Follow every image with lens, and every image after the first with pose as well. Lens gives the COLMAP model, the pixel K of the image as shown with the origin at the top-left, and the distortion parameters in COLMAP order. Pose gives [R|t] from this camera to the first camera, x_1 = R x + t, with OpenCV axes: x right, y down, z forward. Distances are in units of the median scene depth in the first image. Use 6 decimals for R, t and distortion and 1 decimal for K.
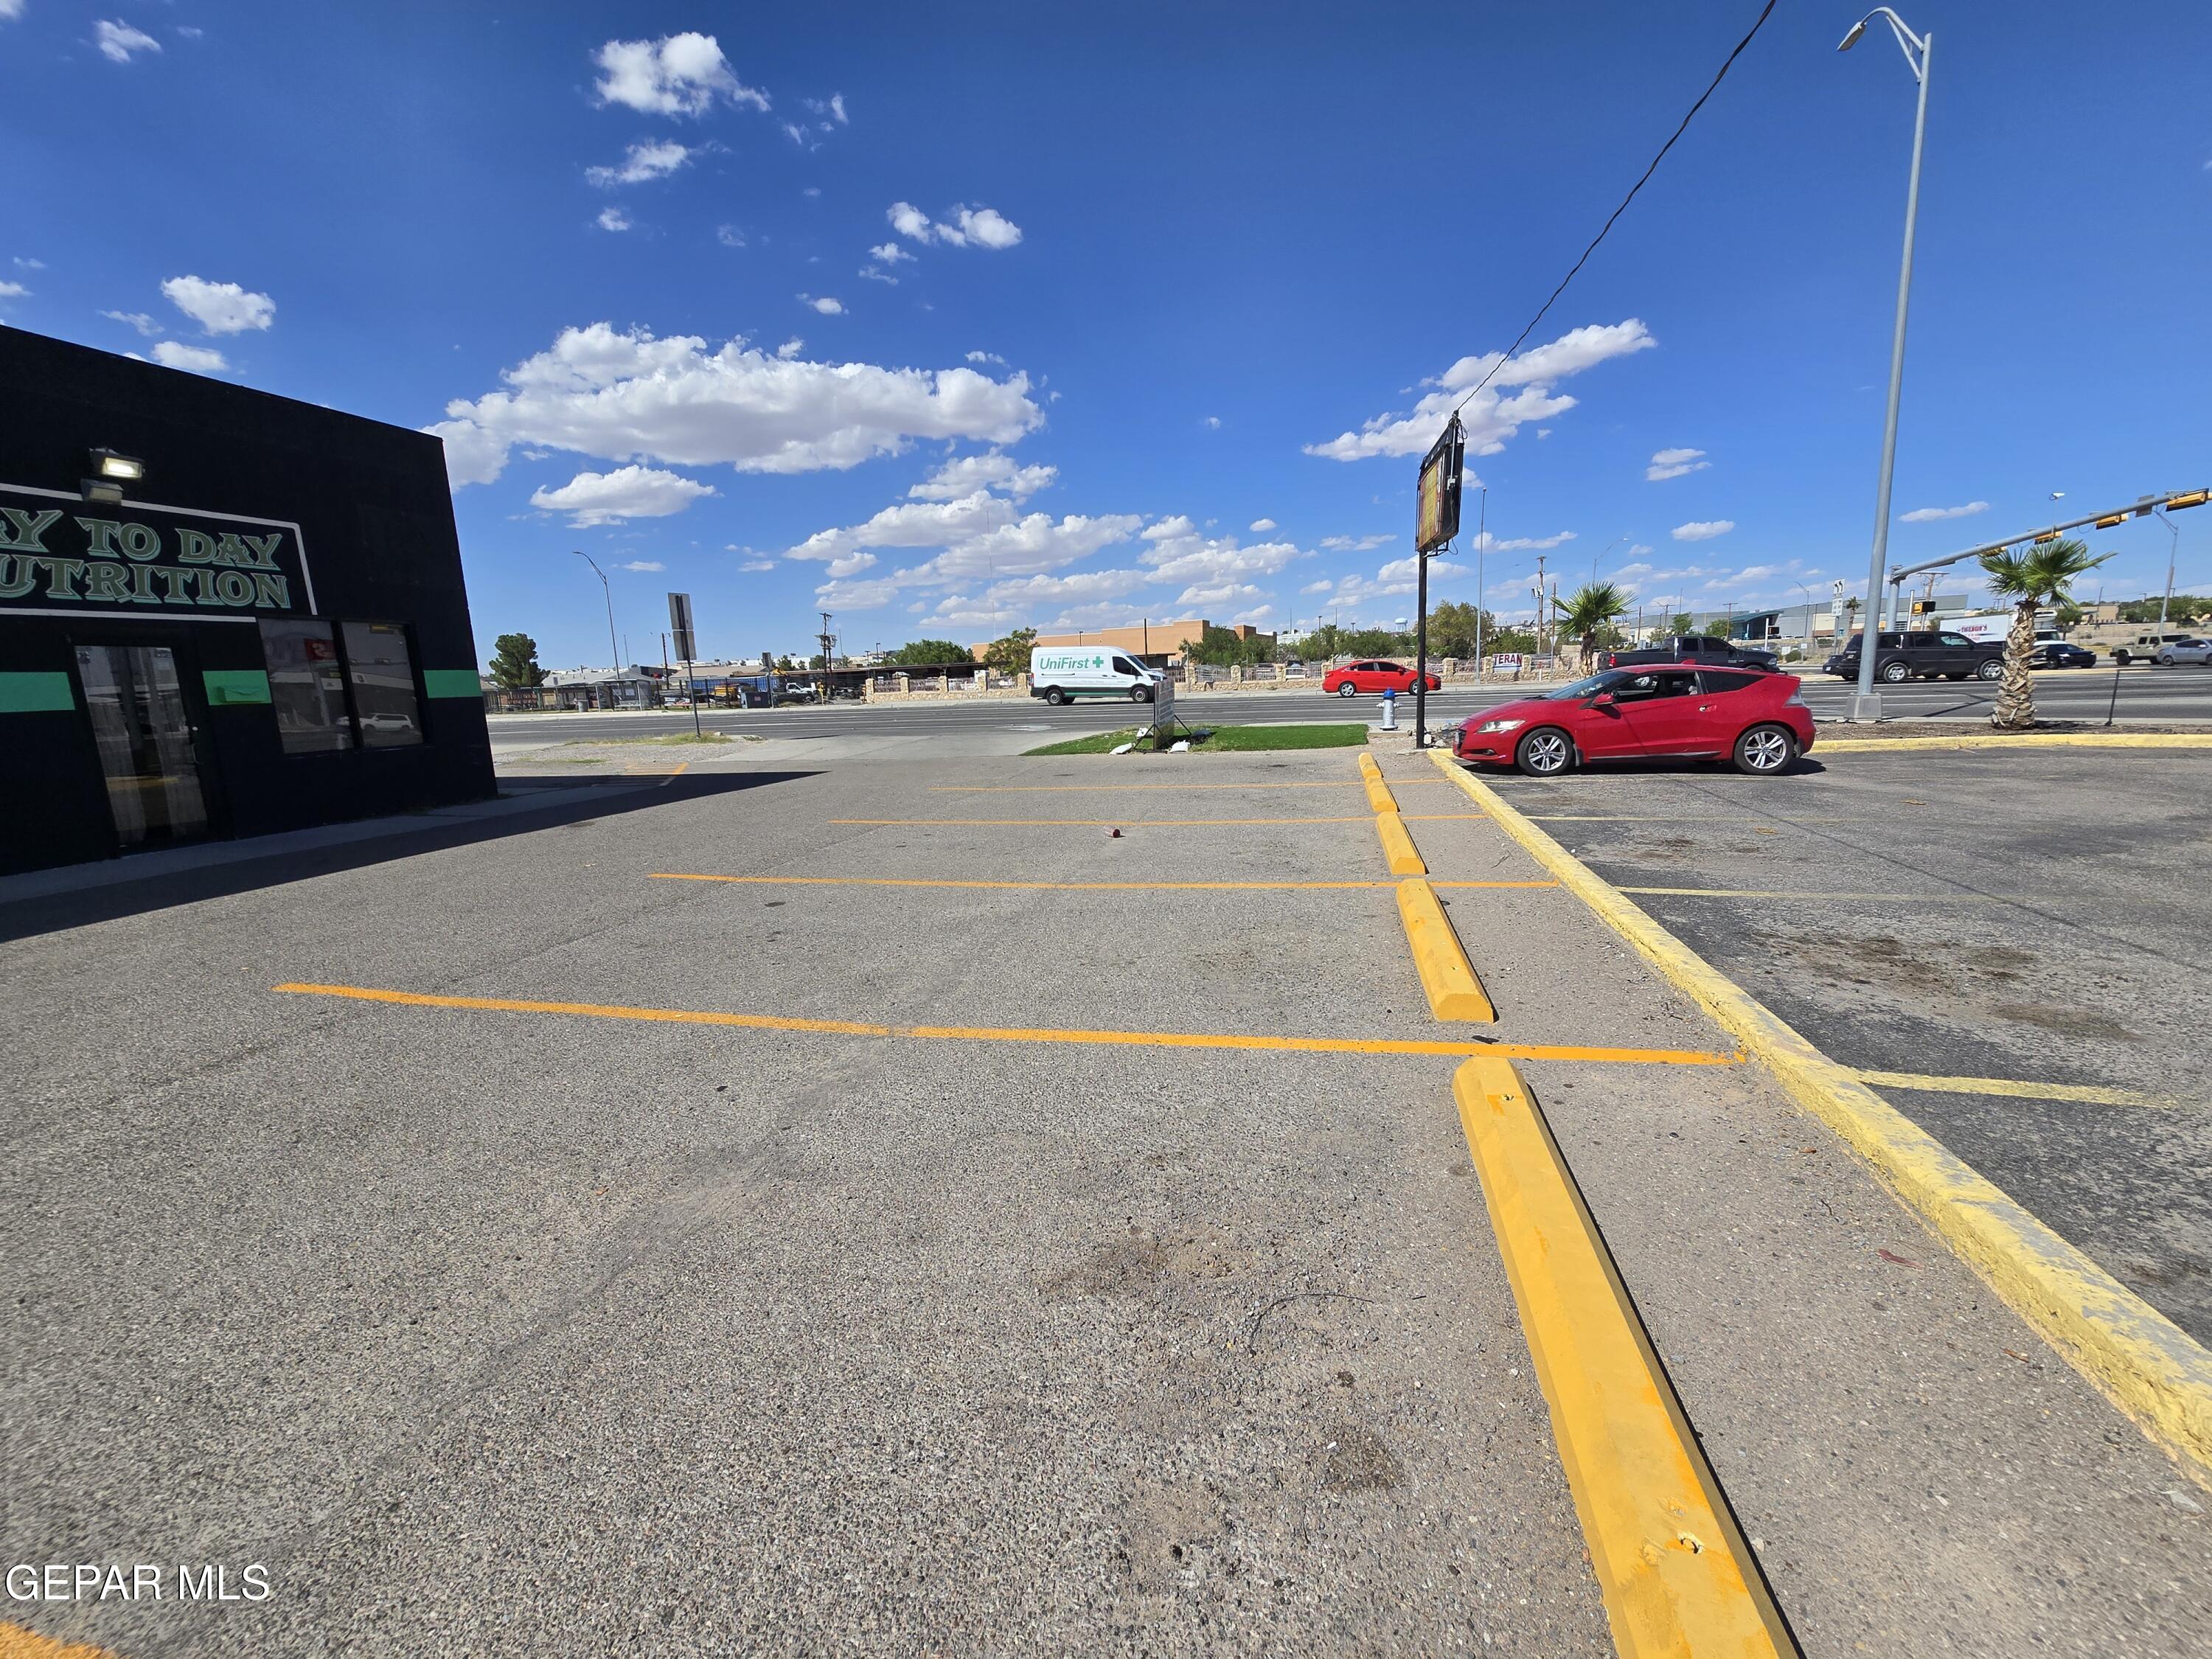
lens RADIAL K [[908.8, 0, 1126.3], [0, 908.8, 839.9], [0, 0, 1]] dist [0.000760, -0.001757]
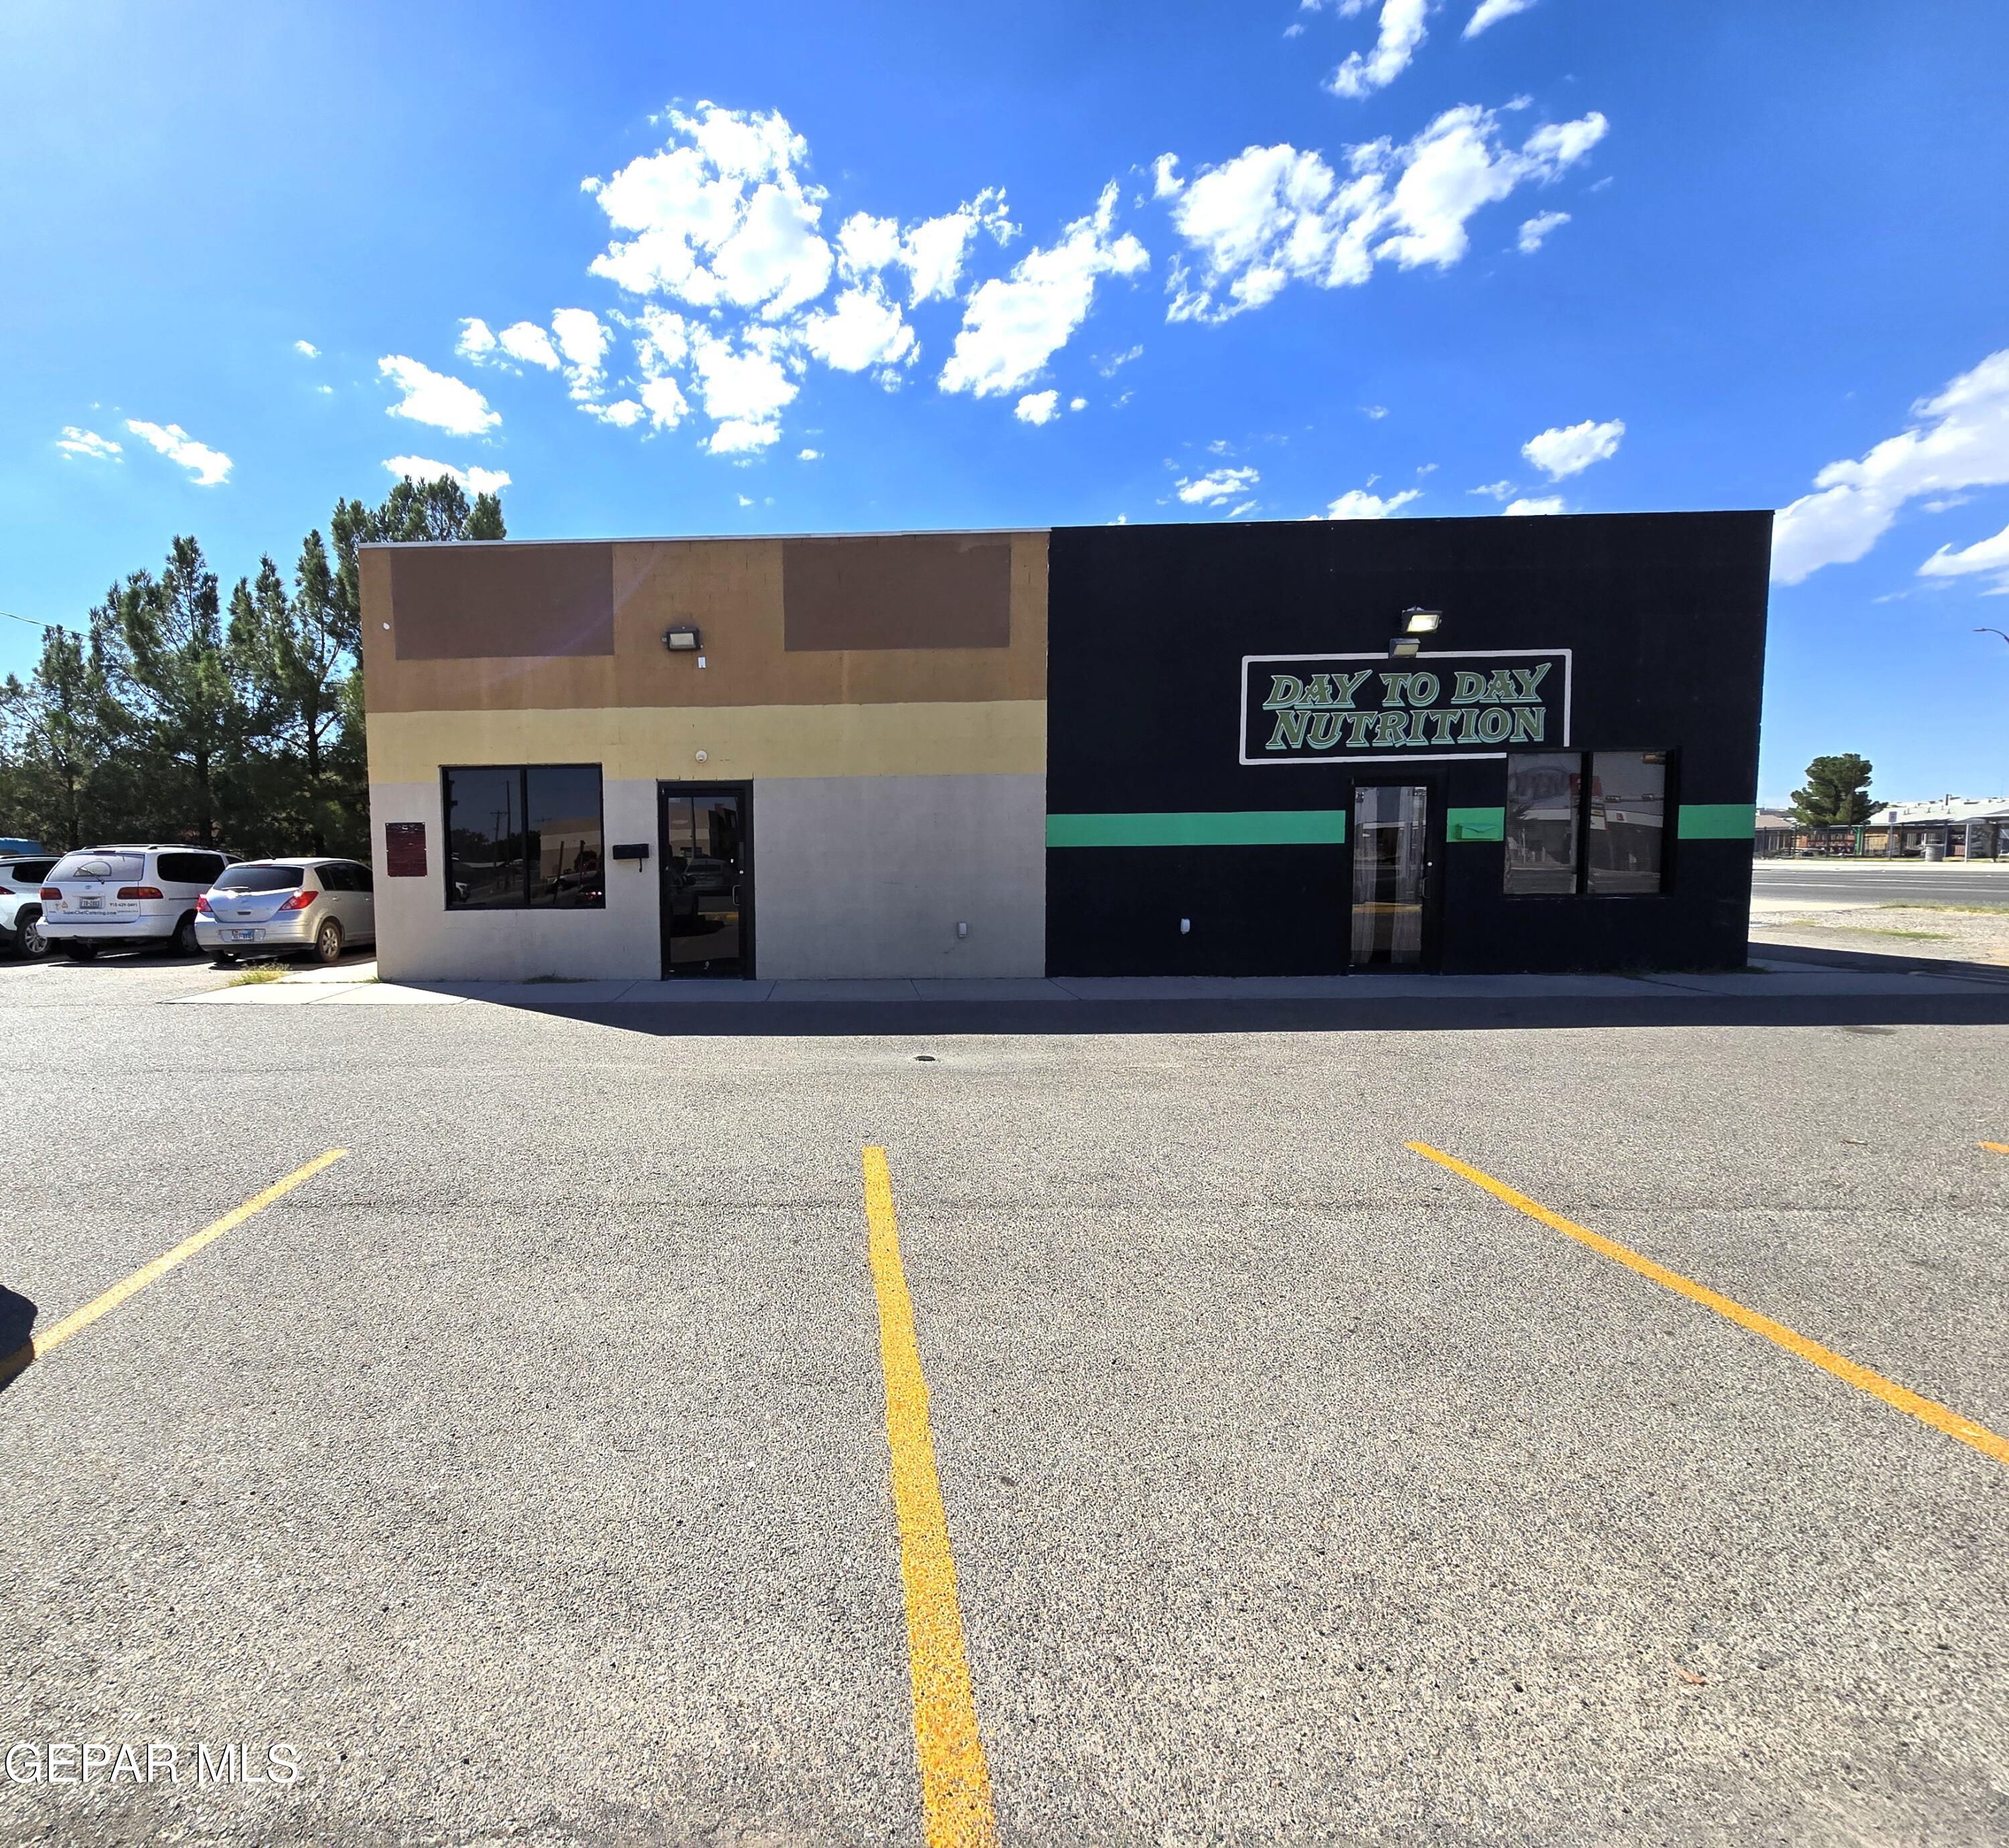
lens RADIAL K [[882.8, 0, 982.3], [0, 882.8, 907.5], [0, 0, 1]] dist [-0.006573, 0.005151]
pose [[0.184211, 0.107925, -0.976943, -0.125693], [-0.167954, 0.982791, 0.076902, -0.061341], [0.968431, 0.149915, 0.199168, 0.295491]]
